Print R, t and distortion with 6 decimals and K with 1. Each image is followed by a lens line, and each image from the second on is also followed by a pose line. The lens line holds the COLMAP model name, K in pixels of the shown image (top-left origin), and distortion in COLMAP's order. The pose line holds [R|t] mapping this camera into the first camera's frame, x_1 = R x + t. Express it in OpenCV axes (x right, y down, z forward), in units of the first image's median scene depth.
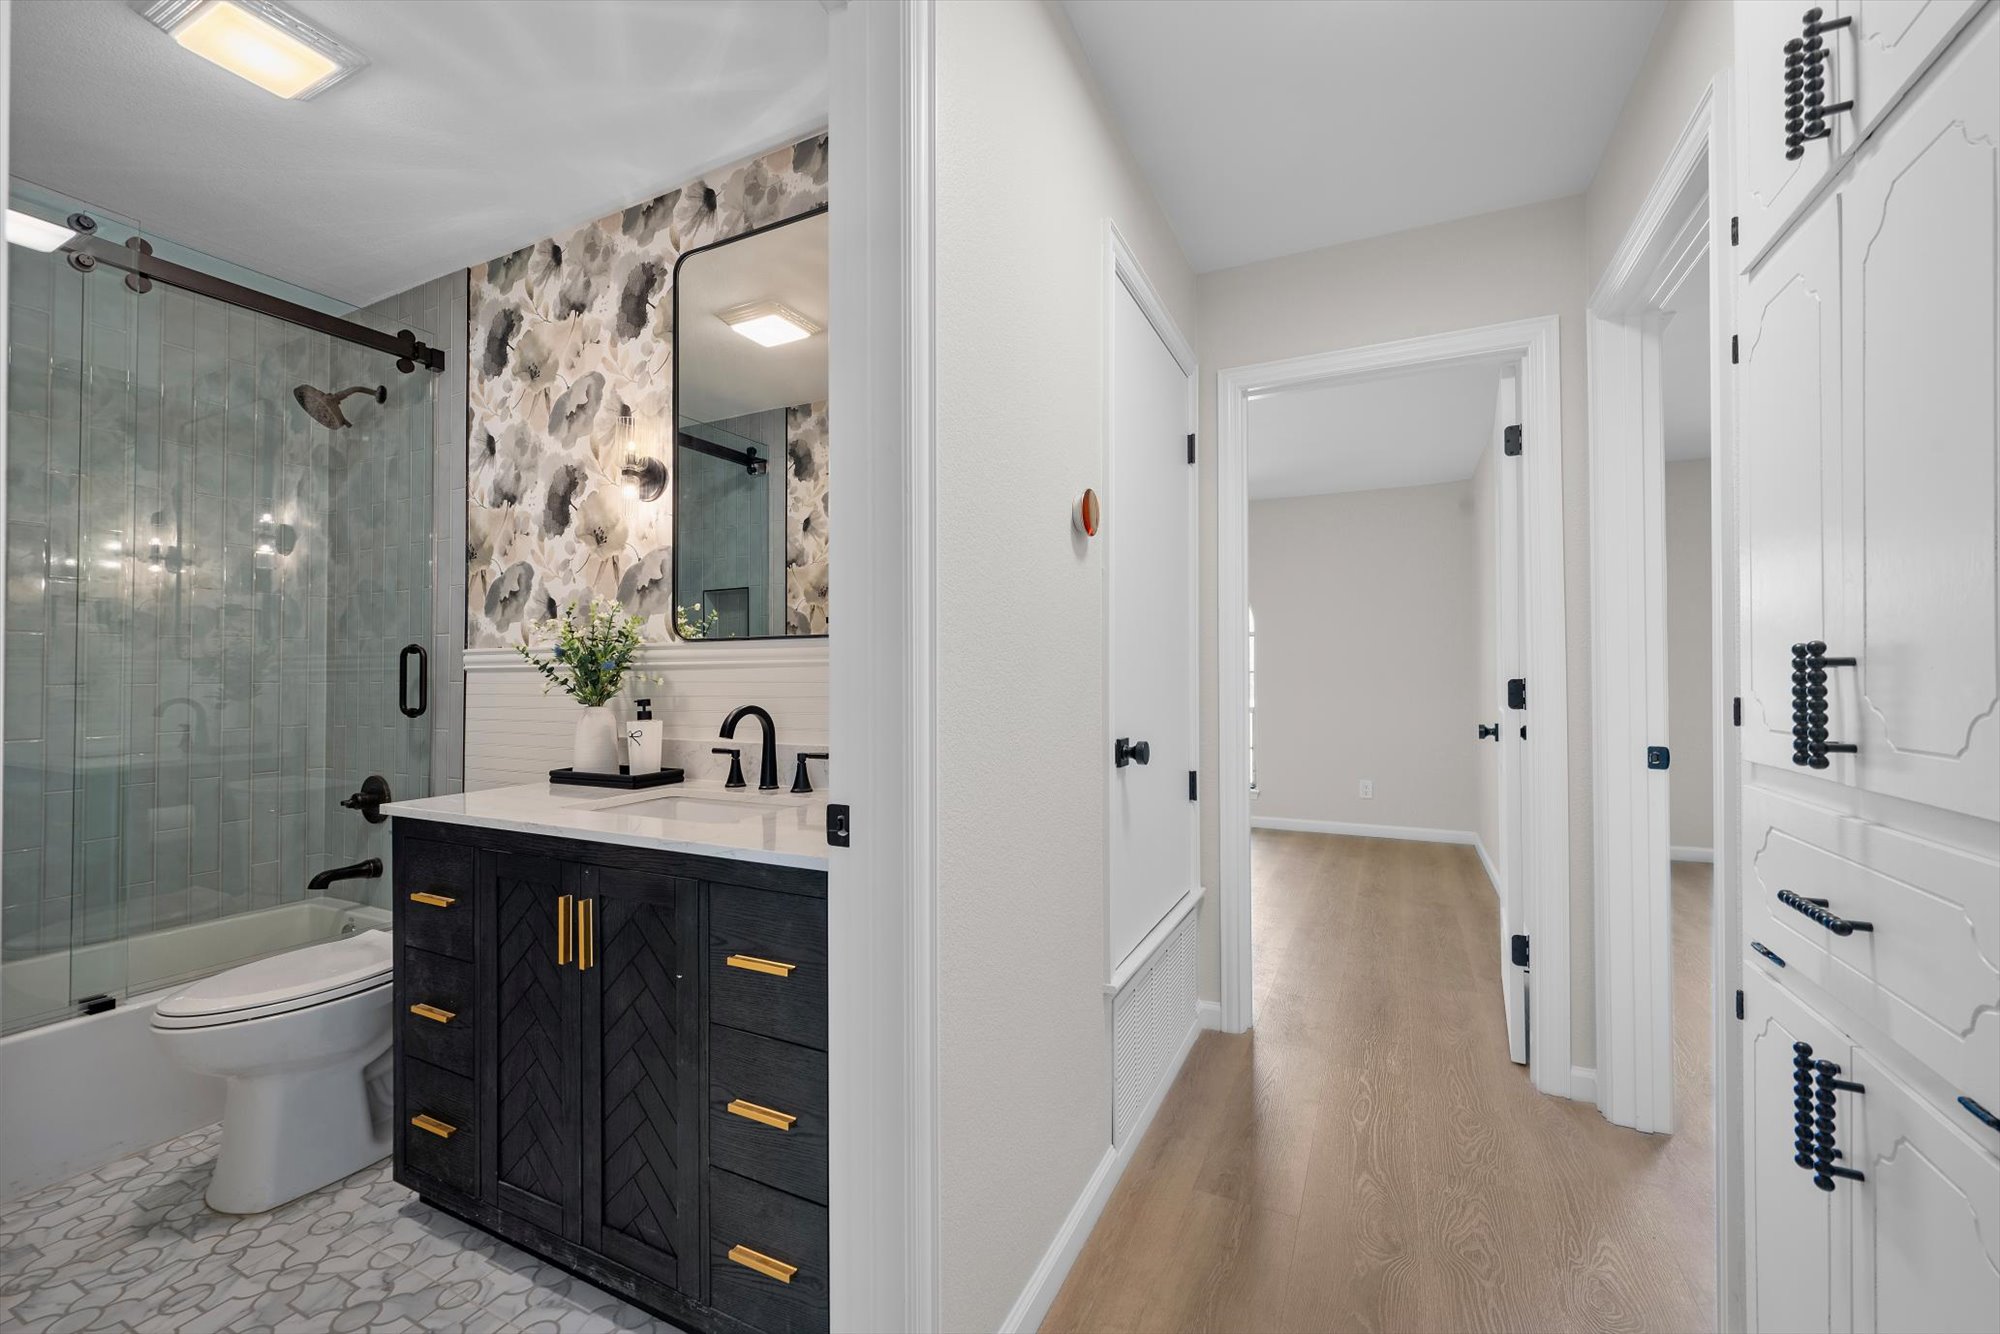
lens RADIAL K [[791.0, 0, 1010.3], [0, 791.0, 662.6], [0, 0, 1]] dist [-0.003493, 0.000241]
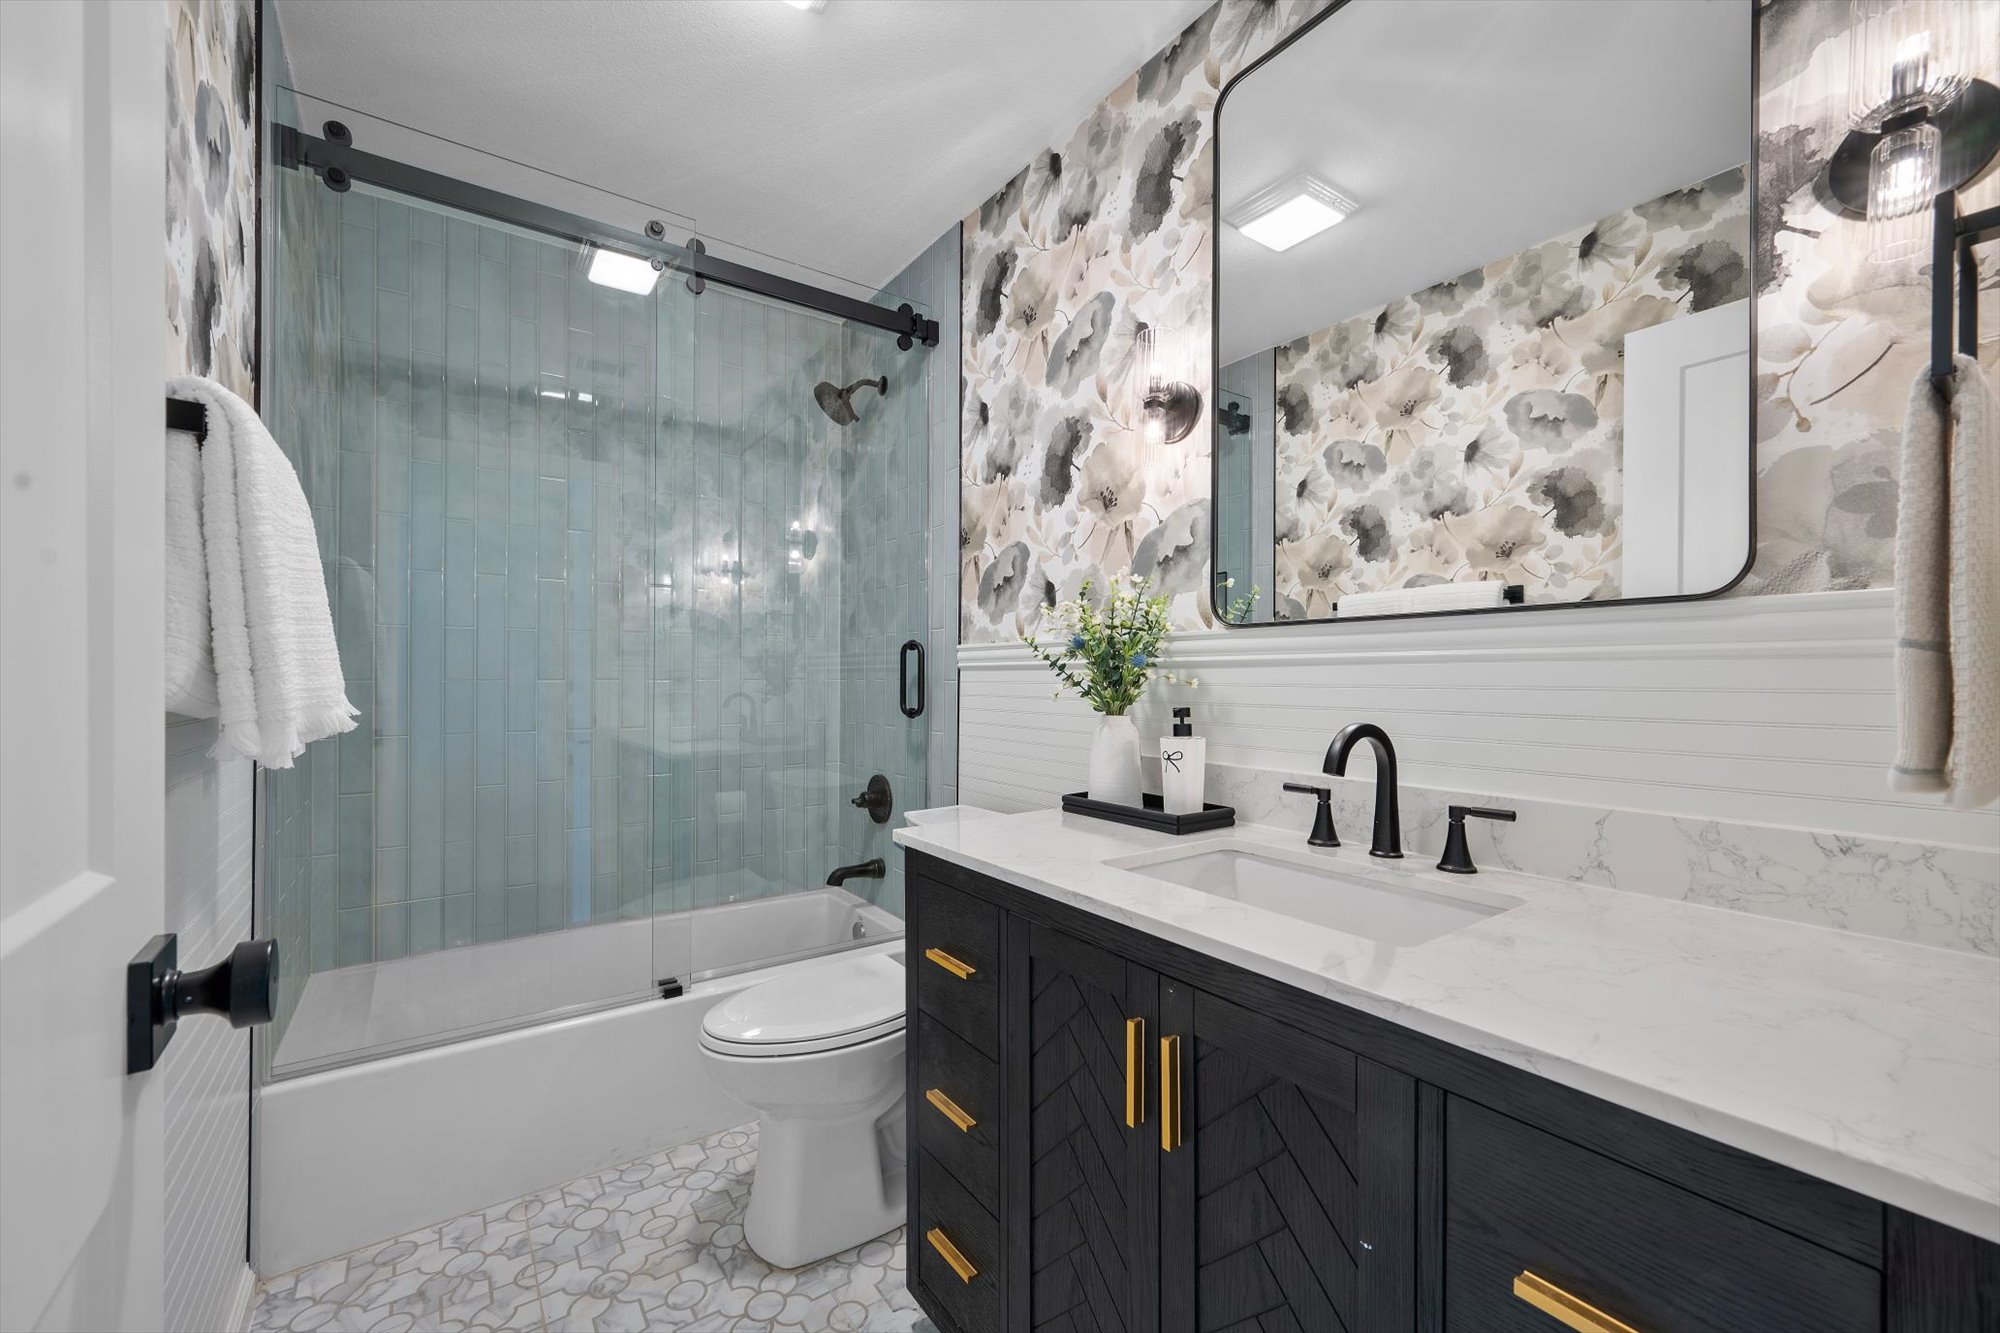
lens RADIAL K [[791.0, 0, 997.7], [0, 791.0, 673.2], [0, 0, 1]] dist [-0.003493, 0.000241]
pose [[0.870709, 0.005812, -0.491764, -0.224440], [0.000249, 0.999925, 0.012257, 0.005032], [0.491799, -0.010795, 0.870642, 0.252962]]
